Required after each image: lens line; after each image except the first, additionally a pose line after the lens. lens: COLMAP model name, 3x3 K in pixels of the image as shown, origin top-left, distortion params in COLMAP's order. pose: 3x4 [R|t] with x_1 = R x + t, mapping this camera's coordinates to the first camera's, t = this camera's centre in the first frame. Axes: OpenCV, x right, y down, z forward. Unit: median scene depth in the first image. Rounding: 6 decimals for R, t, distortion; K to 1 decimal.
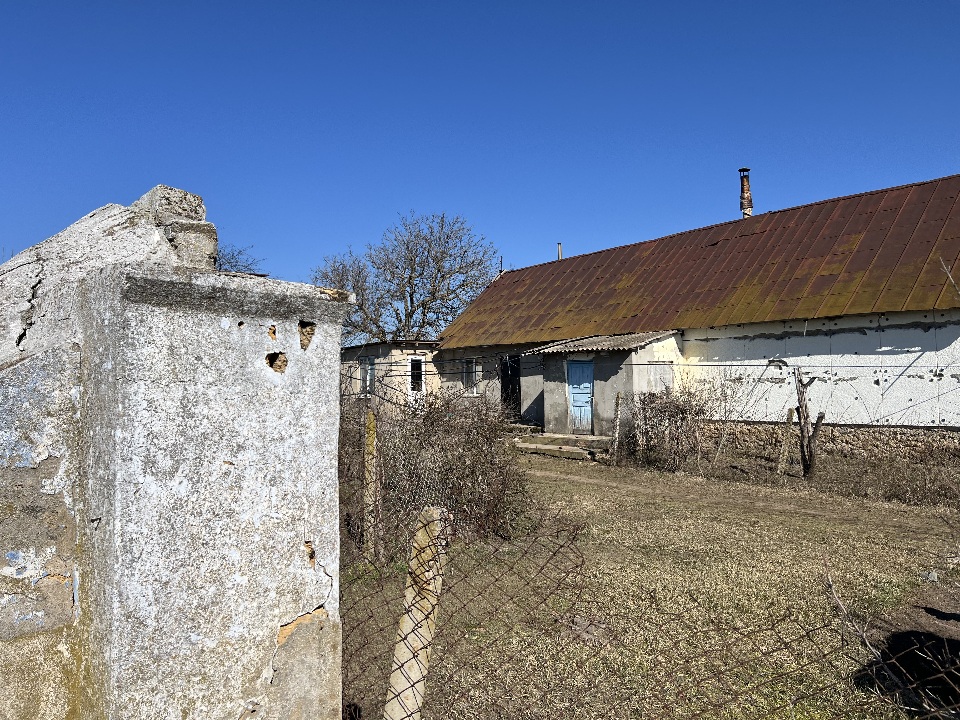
lens RADIAL K [[730.5, 0, 471.0], [0, 730.5, 360.6], [0, 0, 1]] dist [0.058199, -0.055759]
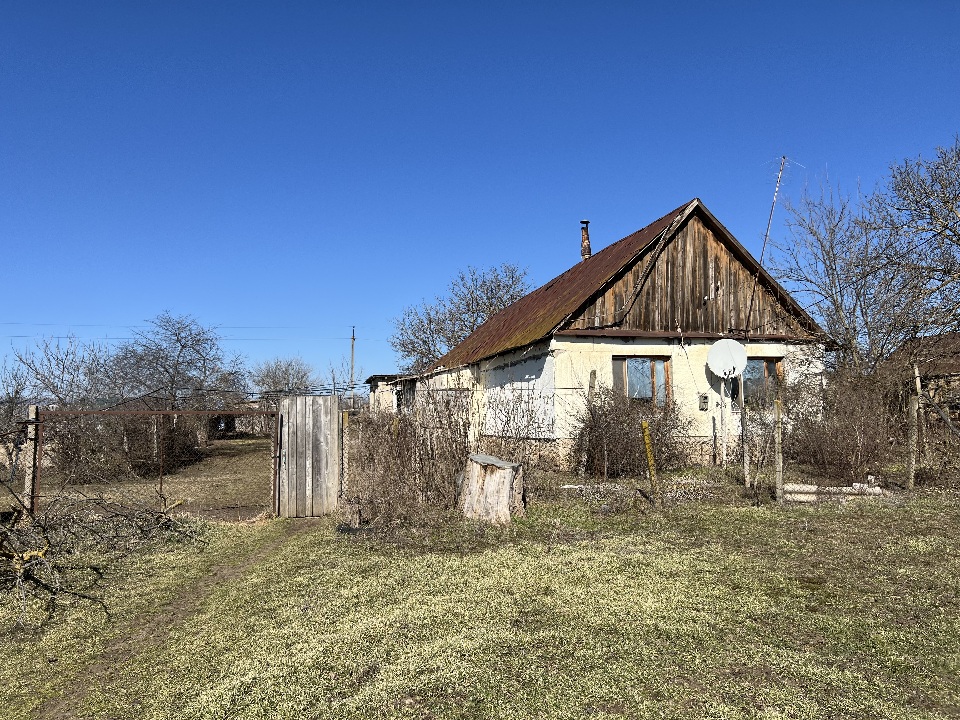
lens RADIAL K [[730.5, 0, 478.9], [0, 730.5, 368.8], [0, 0, 1]] dist [0.058199, -0.055759]
pose [[0.914416, -0.019517, -0.404304, 0.943370], [0.005630, 0.999354, -0.035508, 0.013589], [0.404736, 0.030193, 0.913935, -0.142003]]
